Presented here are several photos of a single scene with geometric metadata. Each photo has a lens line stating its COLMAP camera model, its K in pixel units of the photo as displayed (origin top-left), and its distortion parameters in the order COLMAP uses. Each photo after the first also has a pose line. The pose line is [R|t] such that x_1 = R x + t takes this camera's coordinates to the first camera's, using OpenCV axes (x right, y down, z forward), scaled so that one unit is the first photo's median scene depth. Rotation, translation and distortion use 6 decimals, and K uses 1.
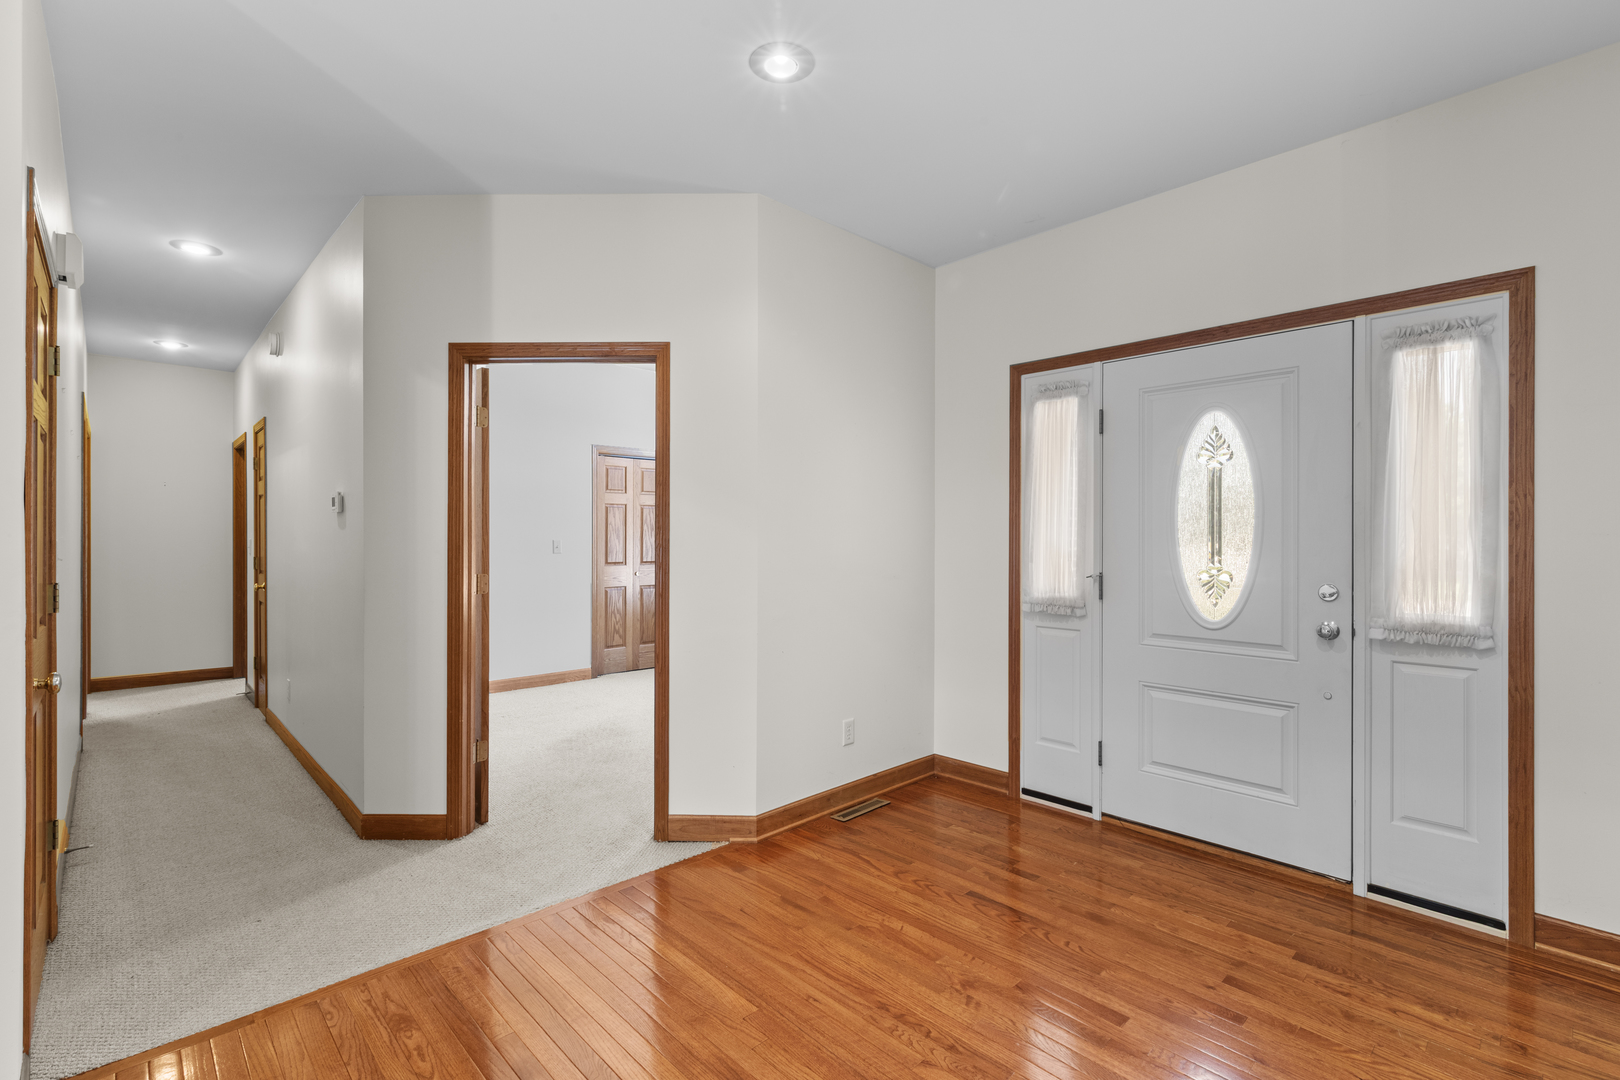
lens RADIAL K [[733.3, 0, 805.0], [0, 733.3, 535.4], [0, 0, 1]] dist [0.000397, 0.000362]
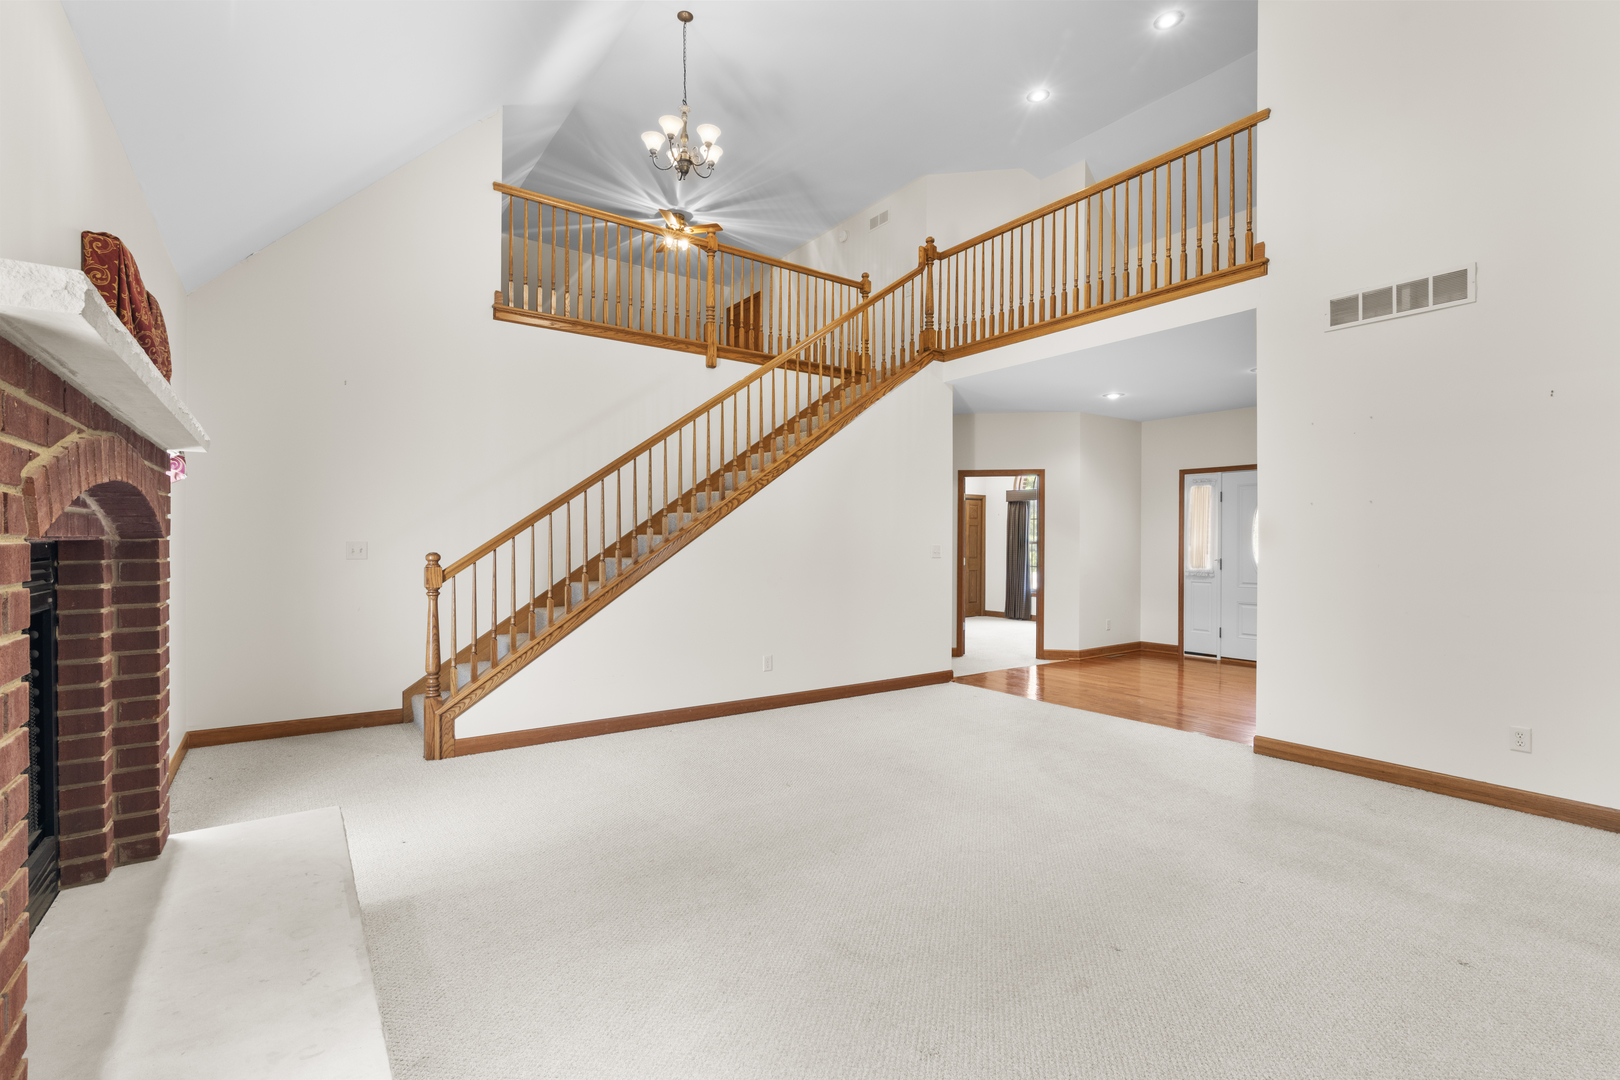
lens RADIAL K [[723.1, 0, 810.0], [0, 723.1, 540.0], [0, 0, 1]] dist [-0.002438, -0.000426]
pose [[0.990103, 0.002668, -0.140320, -0.669089], [-0.002840, 0.999995, -0.001022, -0.004655], [0.140316, 0.001410, 0.990106, -1.717049]]
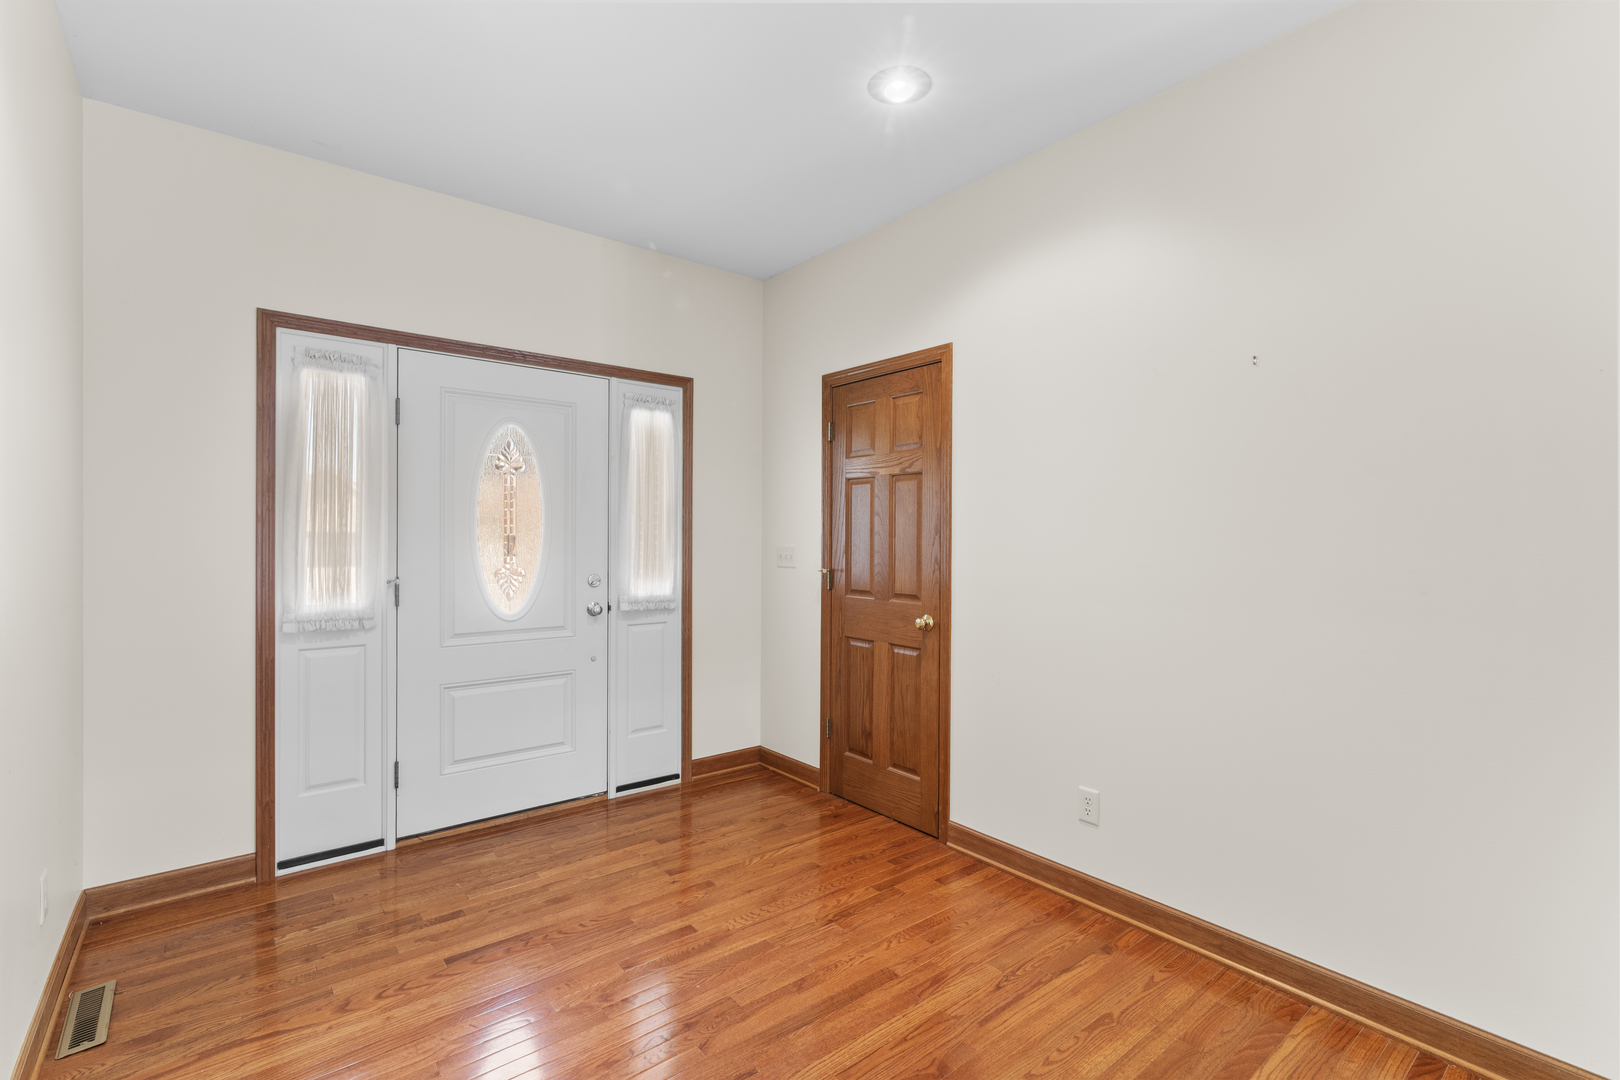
lens RADIAL K [[731.7, 0, 806.1], [0, 731.7, 541.7], [0, 0, 1]] dist [-0.002547, 0.000461]
pose [[0.081939, -0.006906, 0.996613, -0.501894], [-0.005265, 0.999959, 0.007362, -0.002844], [-0.996623, -0.005851, 0.081899, 0.455689]]
